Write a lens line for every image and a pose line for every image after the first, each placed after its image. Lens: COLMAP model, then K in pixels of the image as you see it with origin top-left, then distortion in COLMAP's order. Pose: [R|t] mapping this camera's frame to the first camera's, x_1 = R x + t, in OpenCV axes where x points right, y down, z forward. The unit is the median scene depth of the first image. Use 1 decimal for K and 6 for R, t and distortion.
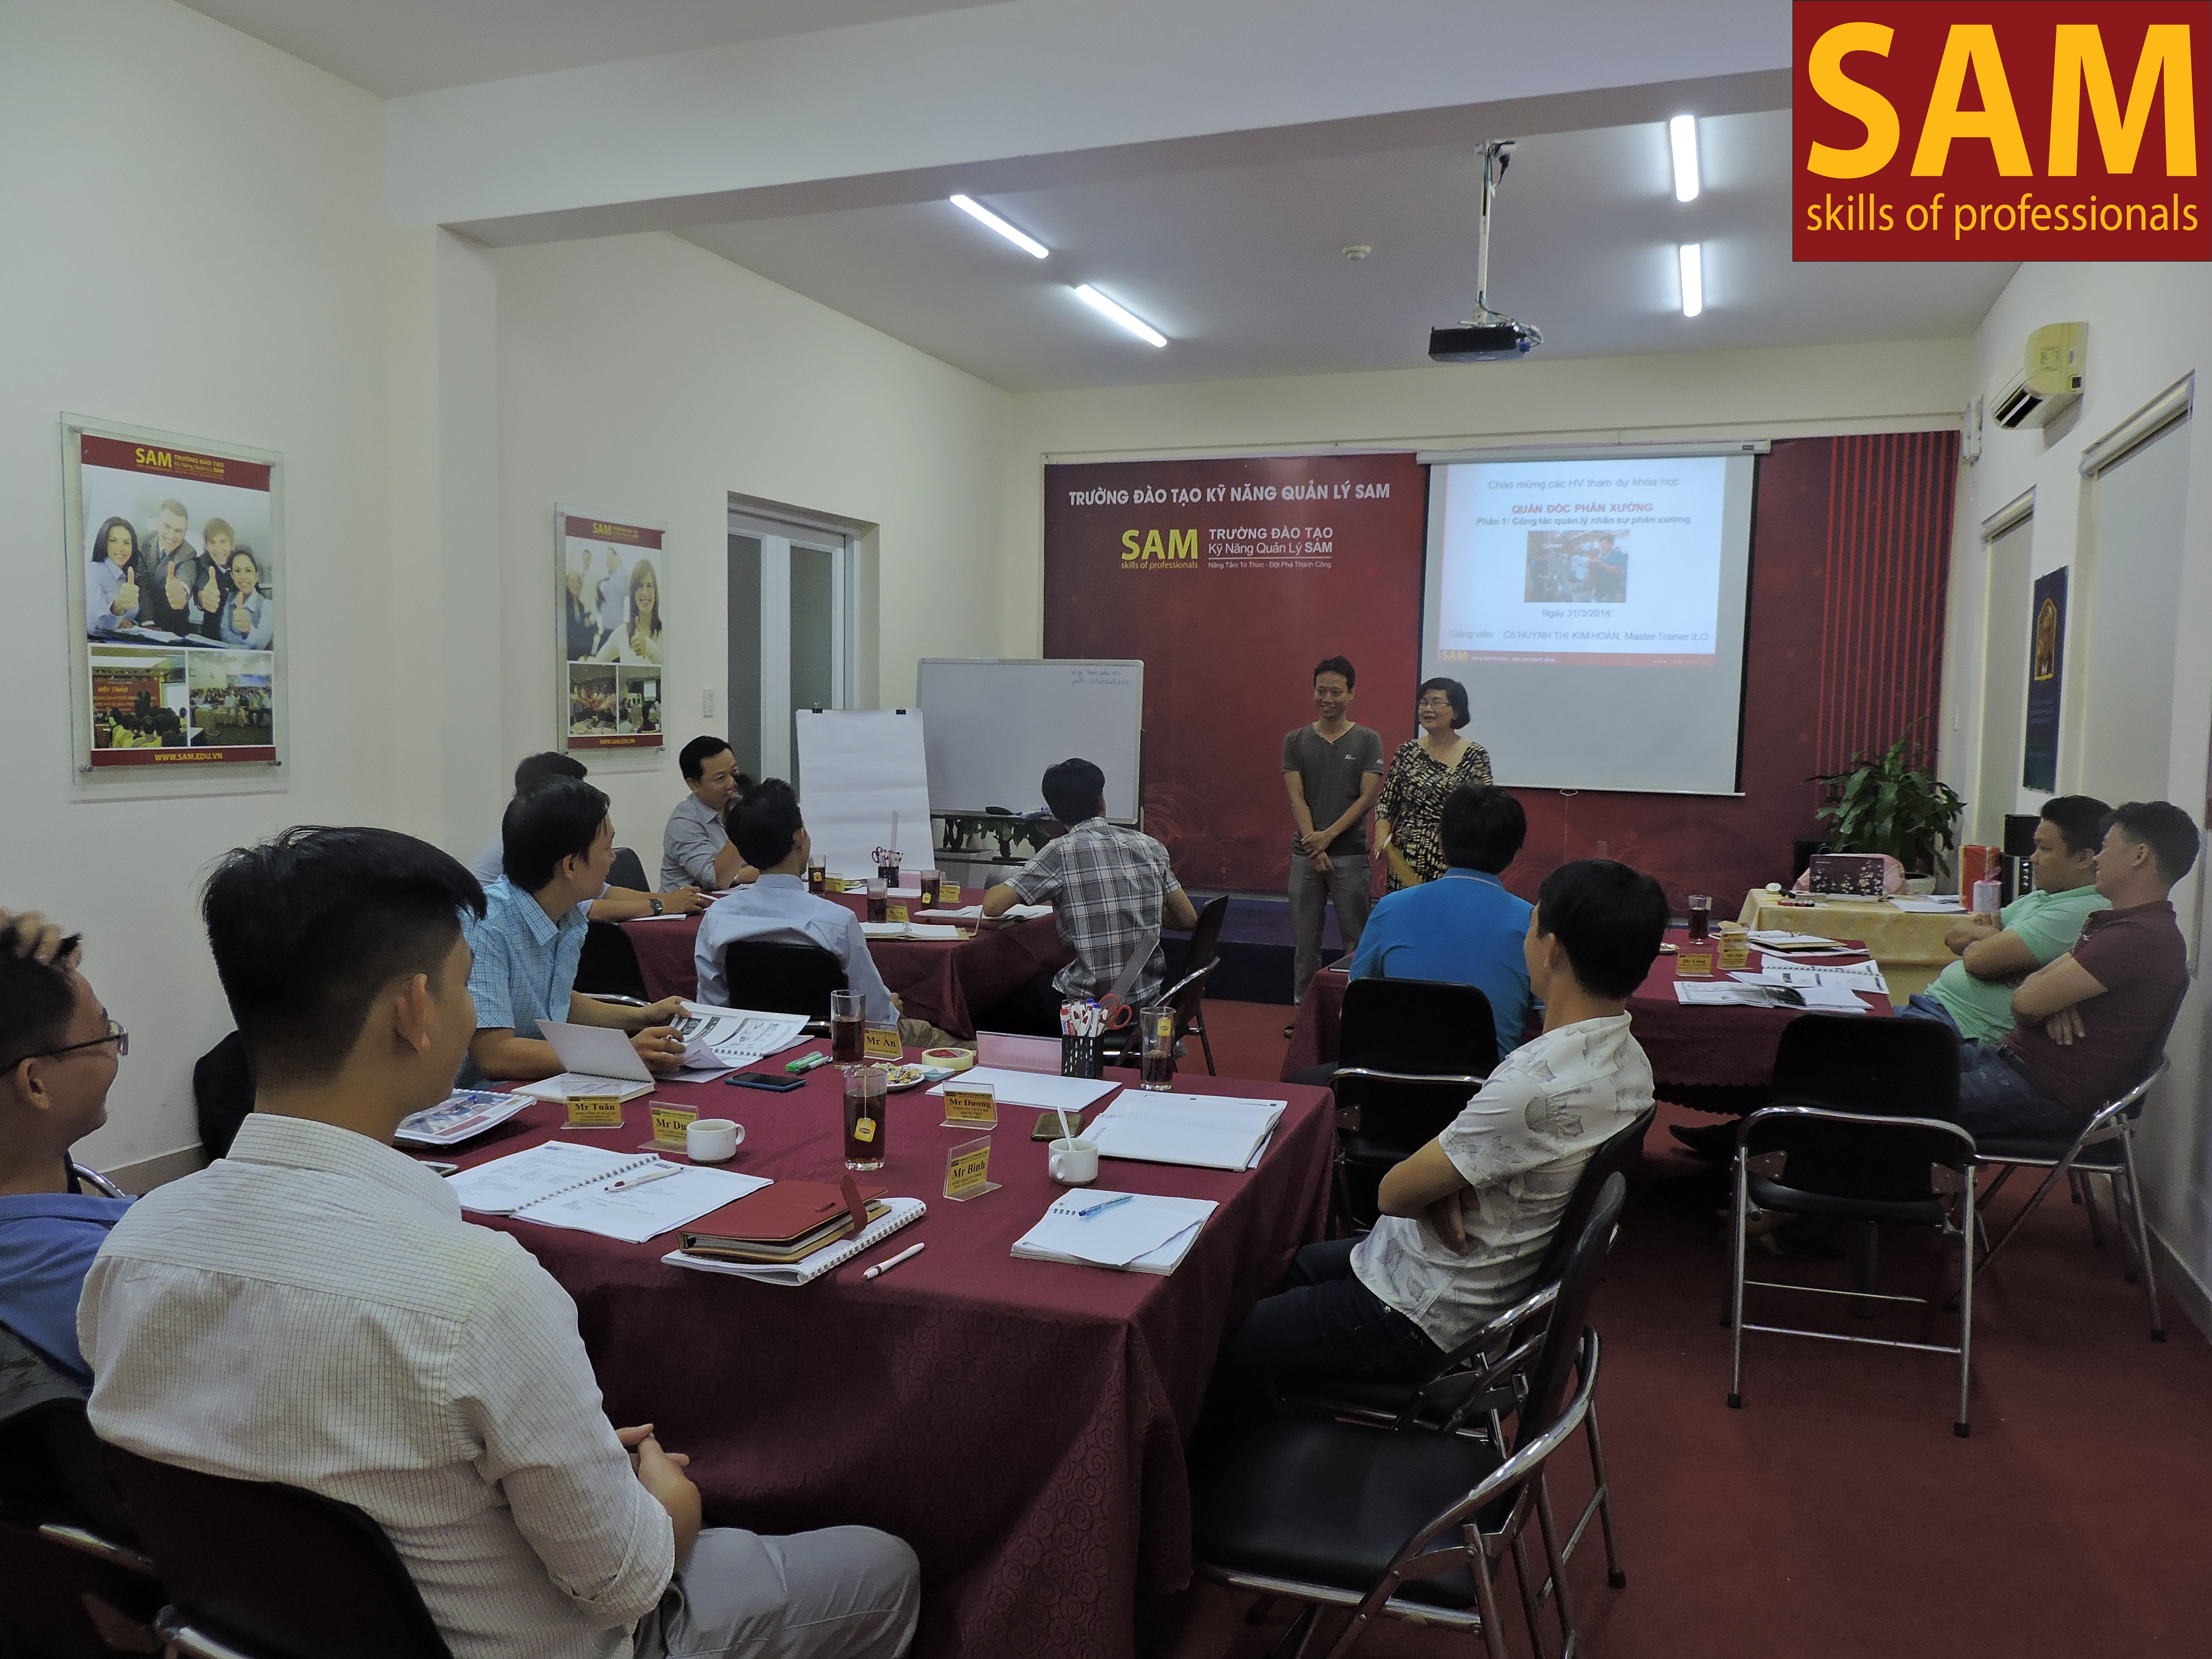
lens RADIAL K [[1591.8, 0, 1101.7], [0, 1591.8, 828.6], [0, 0, 1]] dist [-0.019539, 0.015582]
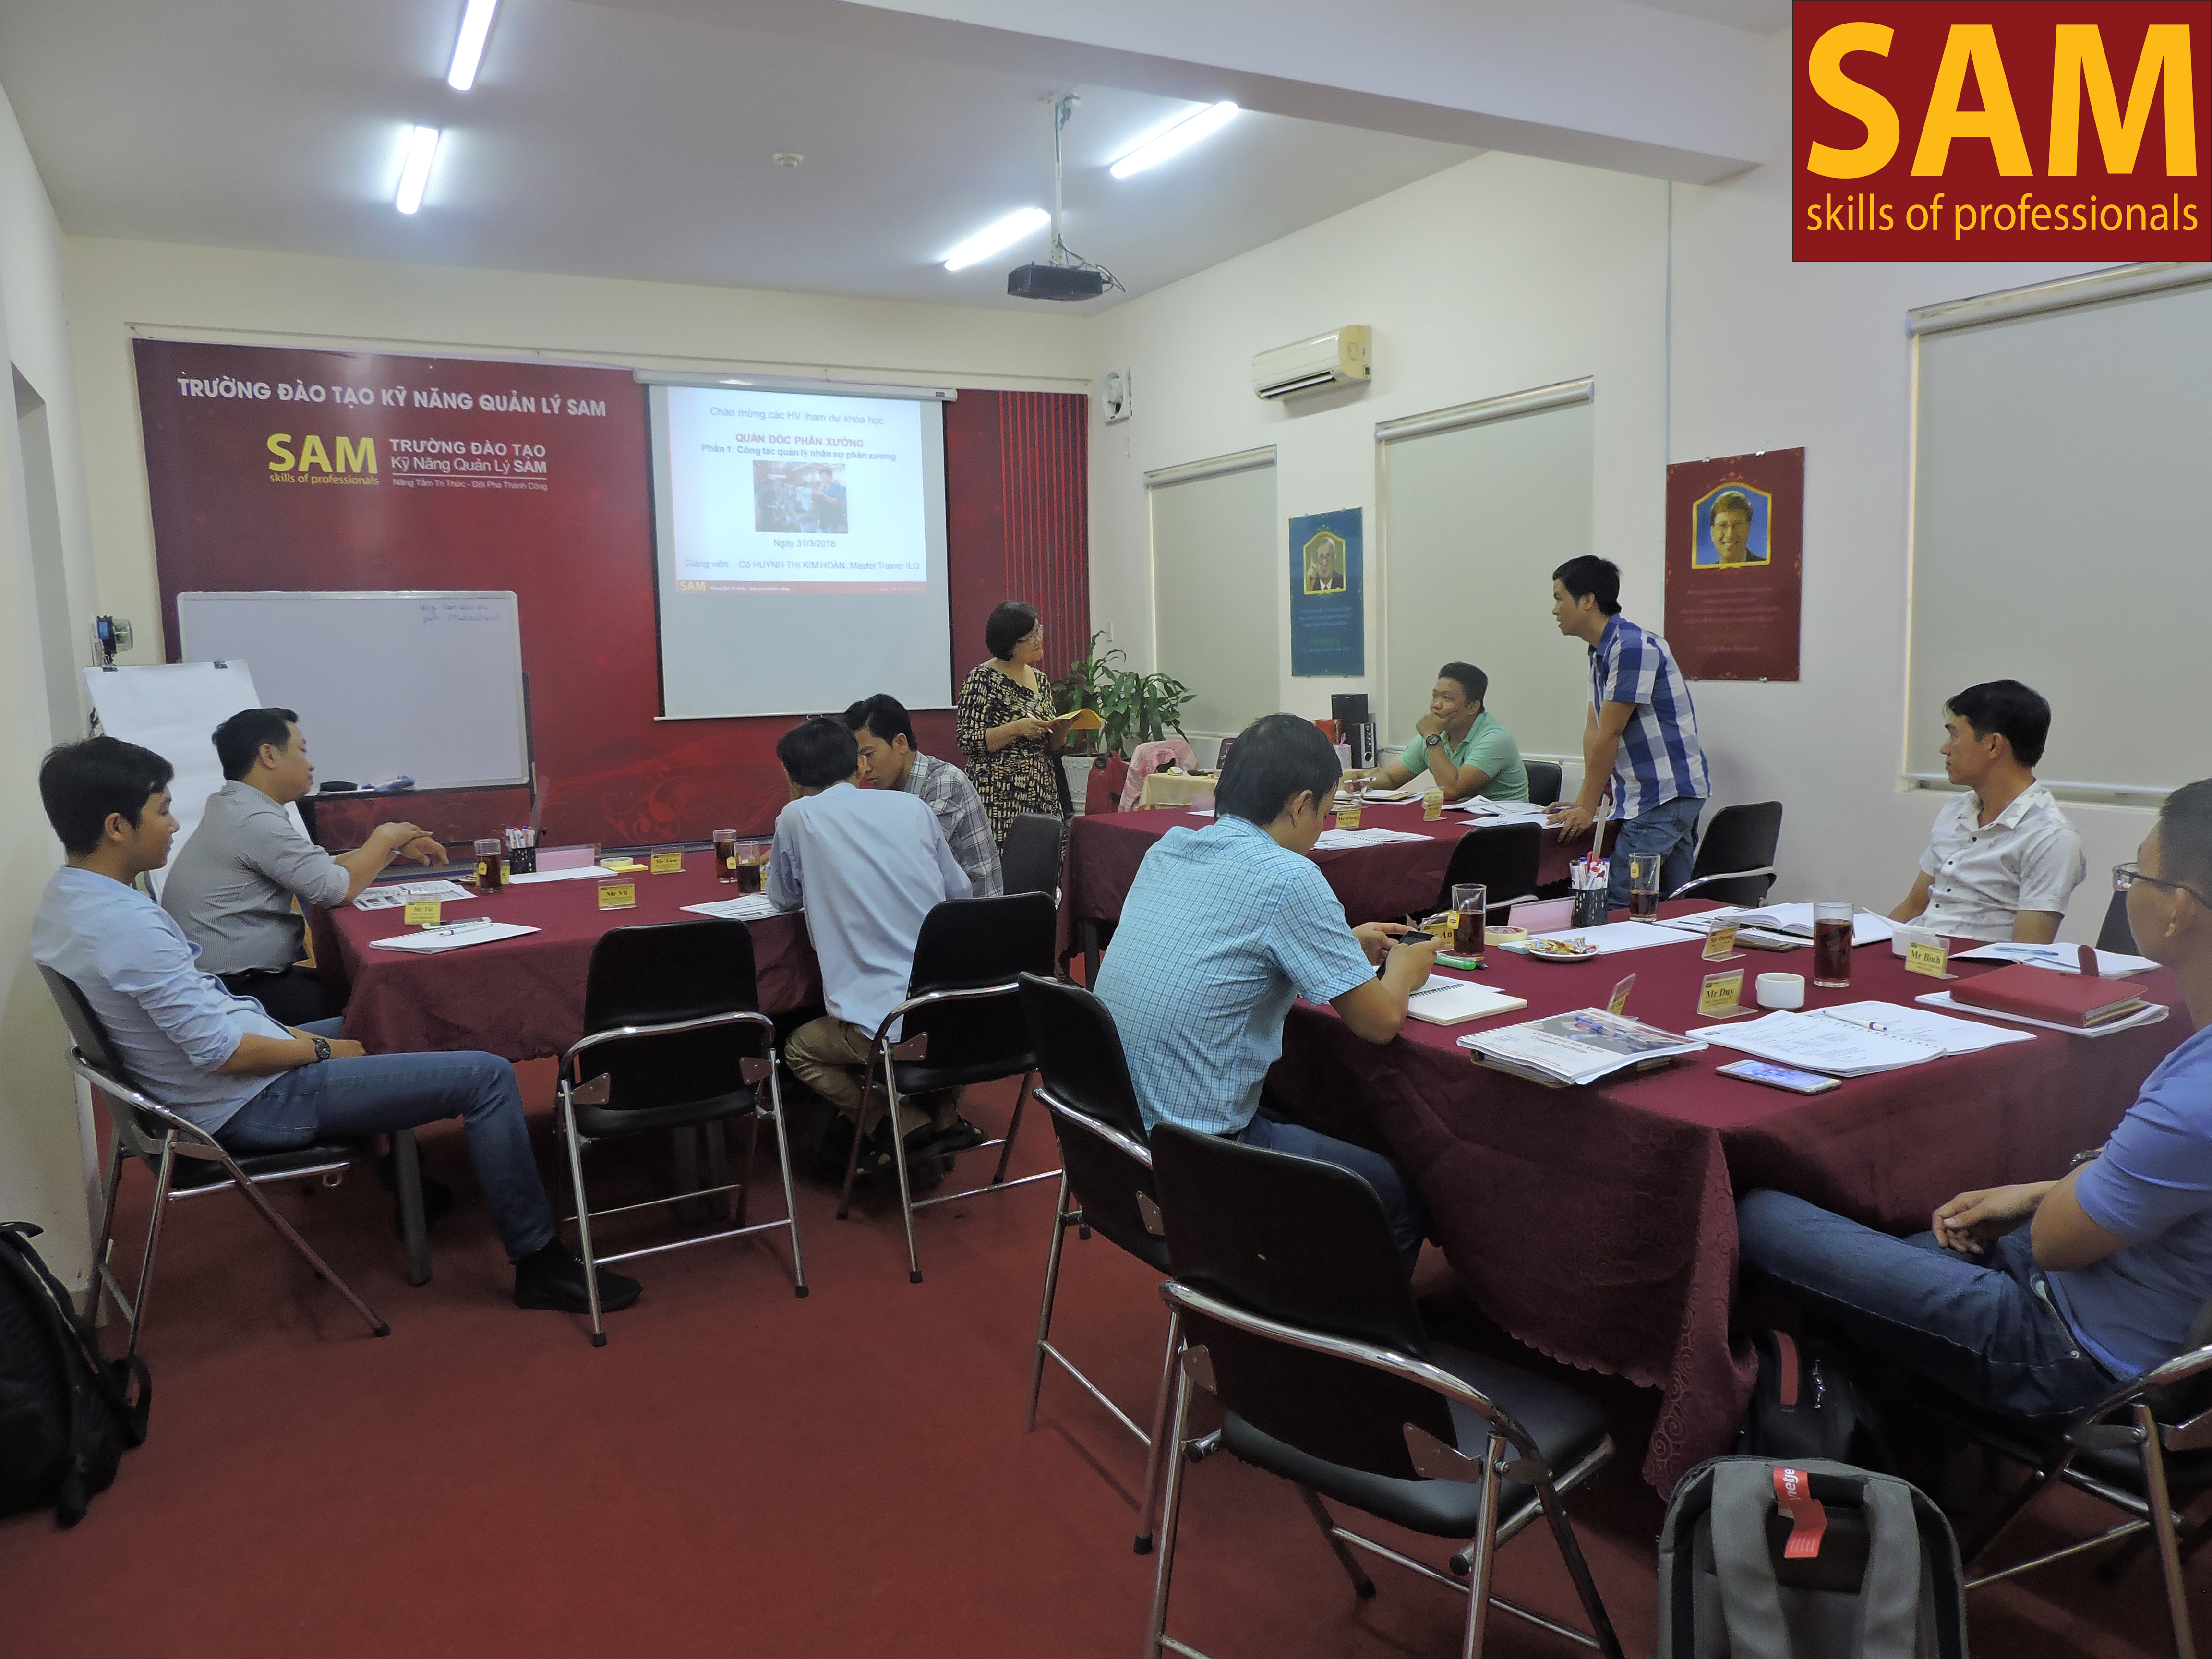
lens RADIAL K [[1591.8, 0, 1110.7], [0, 1591.8, 834.5], [0, 0, 1]] dist [-0.019539, 0.015582]
pose [[0.637989, -0.125484, 0.759752, -0.557288], [0.097811, 0.991847, 0.081683, -0.018990], [-0.763808, 0.022199, 0.645061, 0.274032]]
